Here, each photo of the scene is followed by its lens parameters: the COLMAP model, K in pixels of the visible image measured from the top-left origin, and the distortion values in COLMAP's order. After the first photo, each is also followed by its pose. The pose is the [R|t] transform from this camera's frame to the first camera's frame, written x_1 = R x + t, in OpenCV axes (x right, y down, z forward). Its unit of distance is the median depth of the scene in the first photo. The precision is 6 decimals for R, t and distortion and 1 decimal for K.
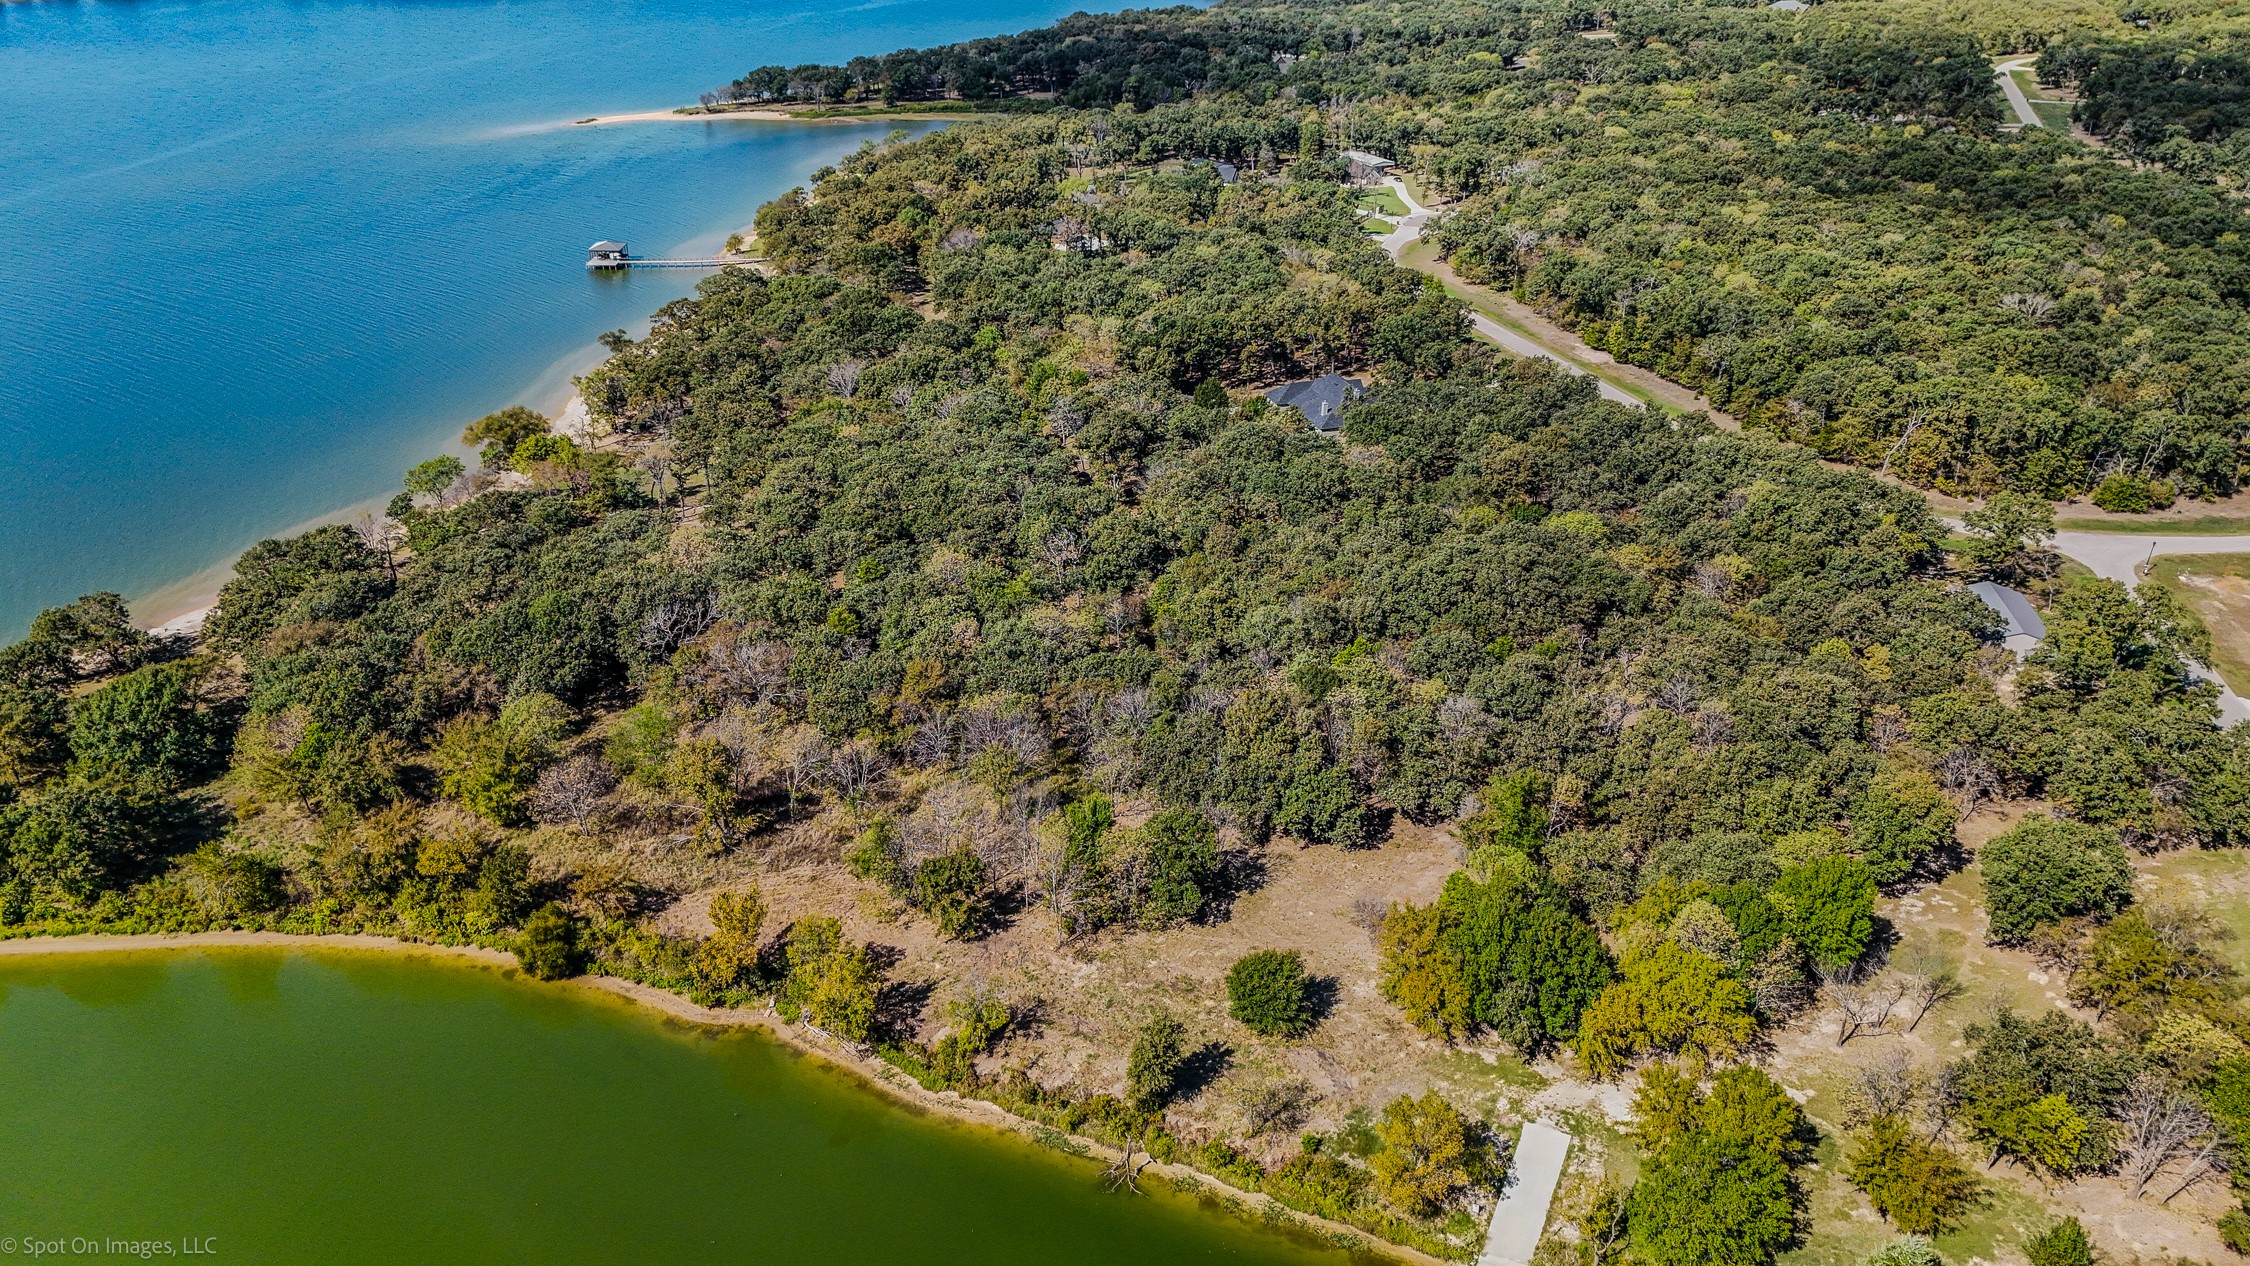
lens RADIAL K [[1640.3, 0, 1125.0], [0, 1640.3, 633.0], [0, 0, 1]] dist [0.118849, -0.181569]
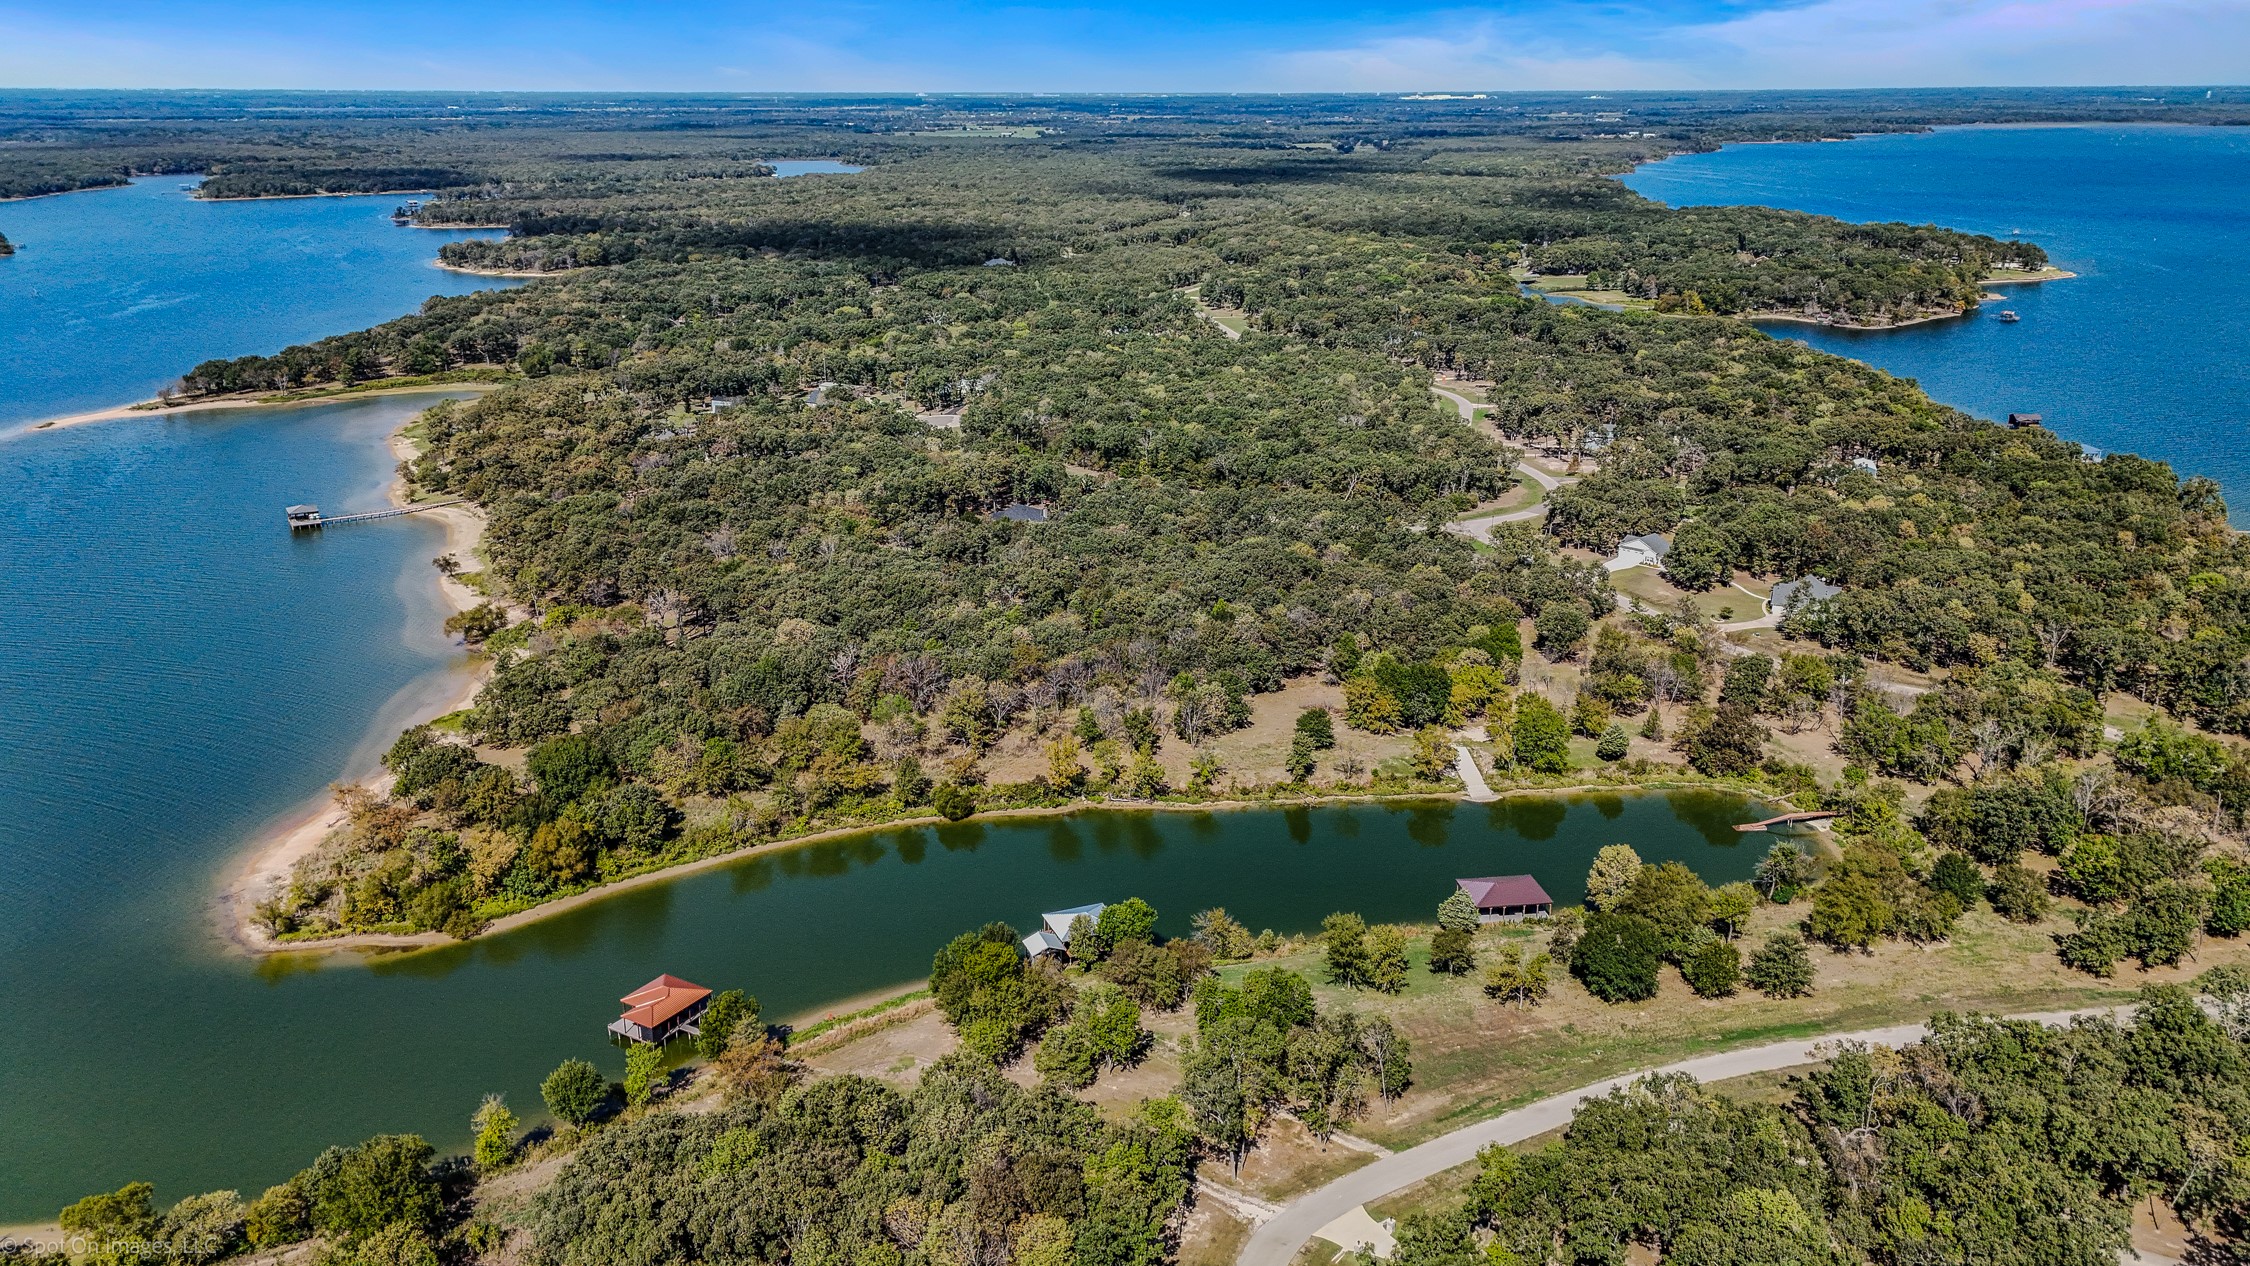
lens RADIAL K [[1640.3, 0, 1125.0], [0, 1640.3, 633.0], [0, 0, 1]] dist [0.118849, -0.181569]
pose [[0.861472, -0.161650, 0.481388, -0.962644], [0.229240, 0.969685, -0.084618, 0.195836], [-0.453116, 0.183250, 0.872413, -0.621418]]
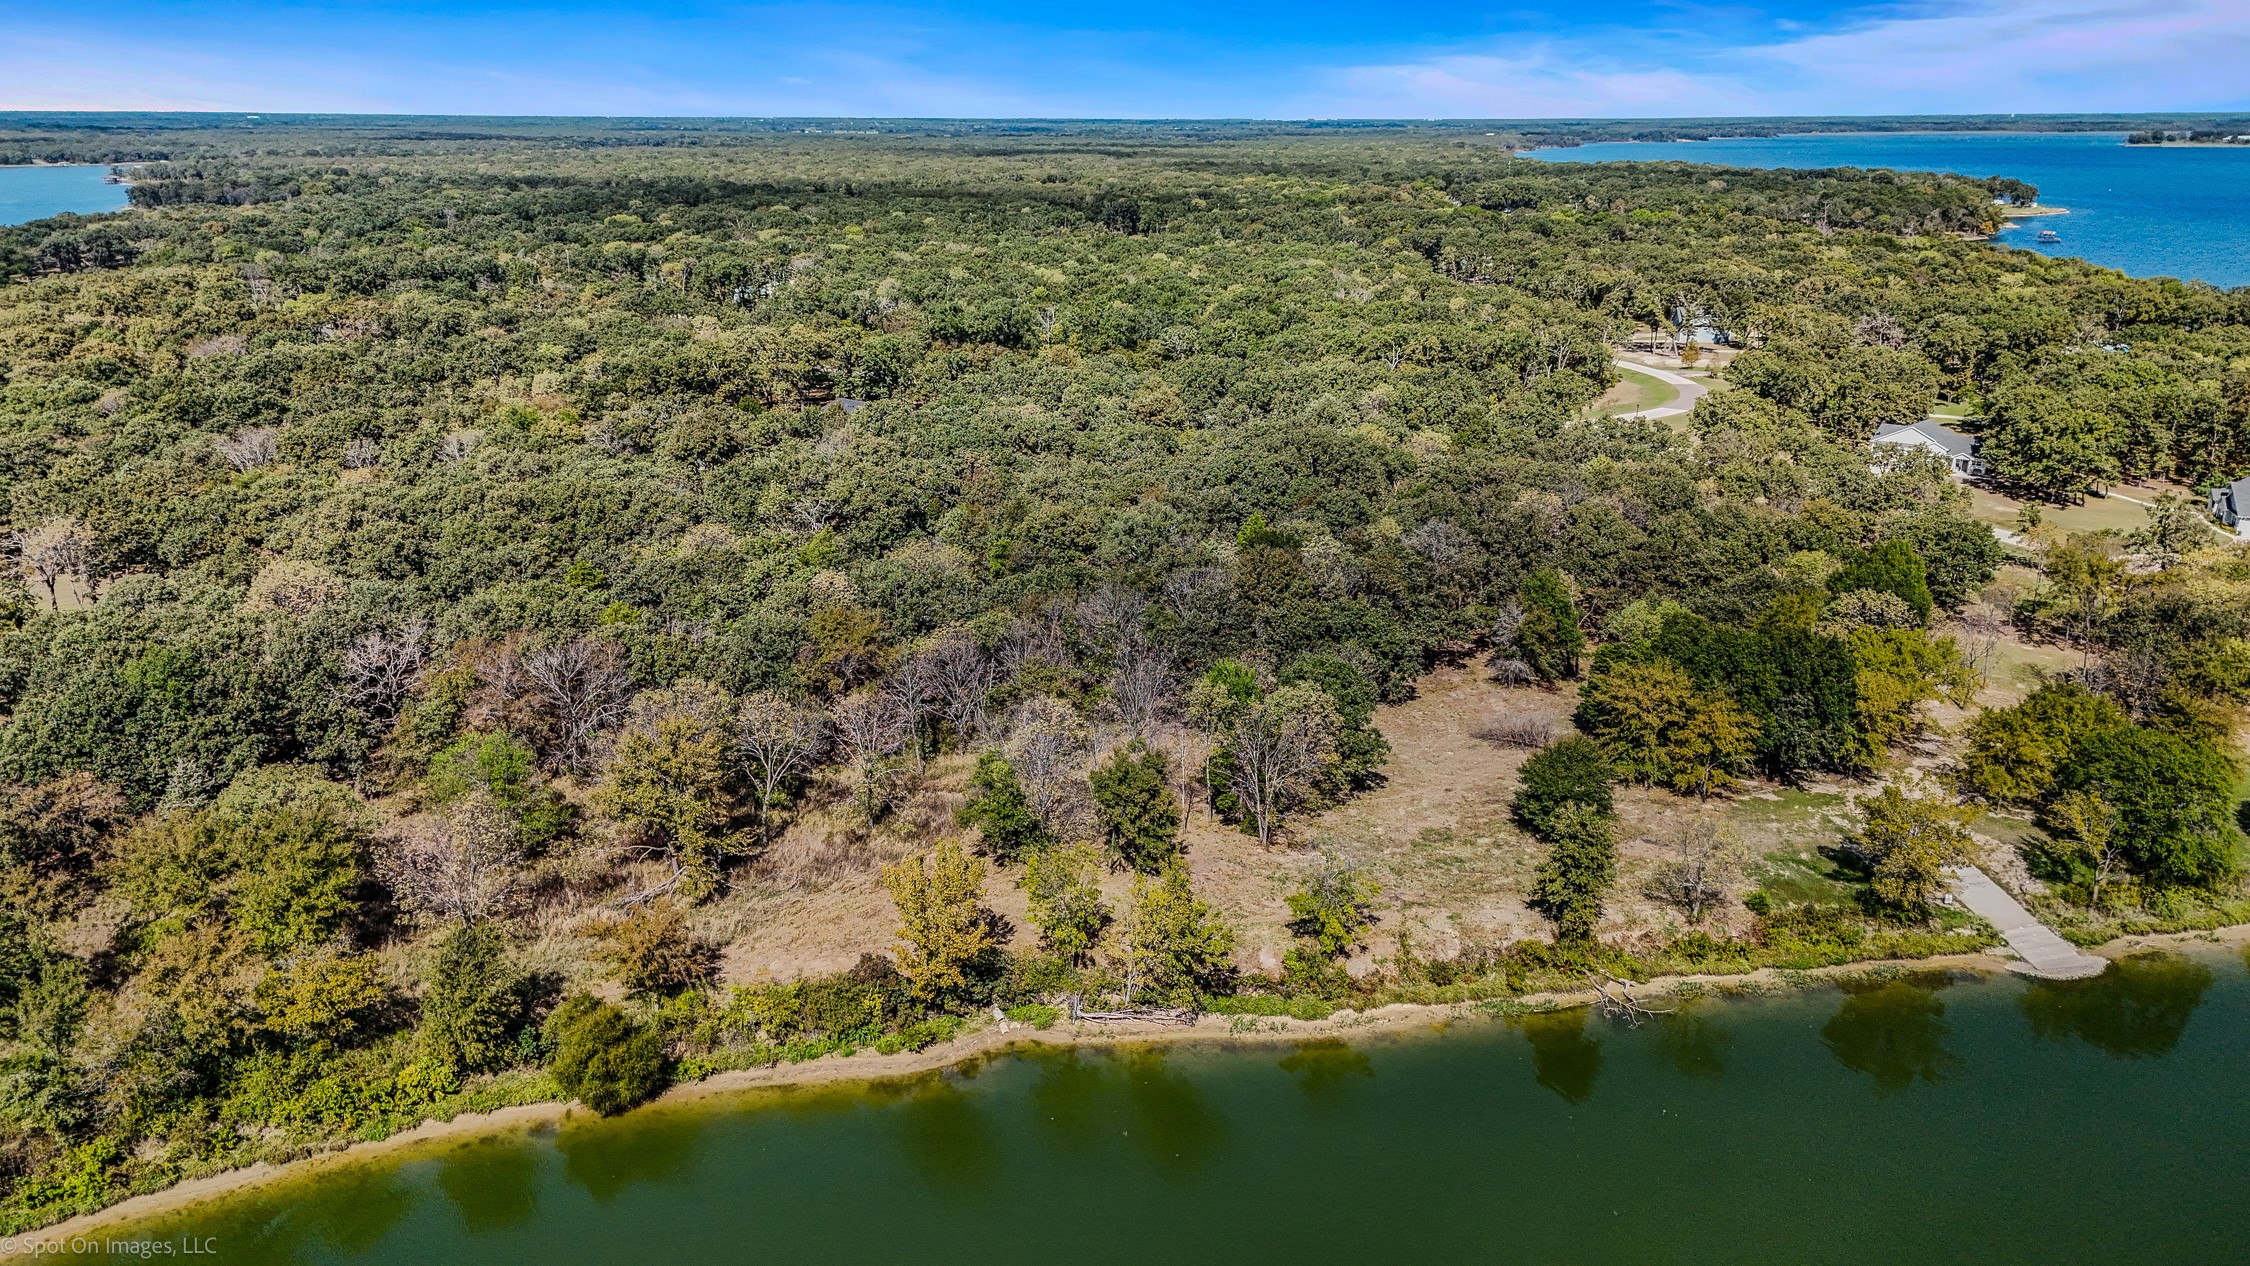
lens RADIAL K [[1635.0, 0, 1125.0], [0, 1635.0, 633.0], [0, 0, 1]] dist [0.068809, -0.062754]
pose [[0.812171, -0.174625, 0.556673, -0.475585], [0.259318, 0.962771, -0.076324, 0.130732], [-0.522620, 0.206344, 0.827218, 0.374373]]
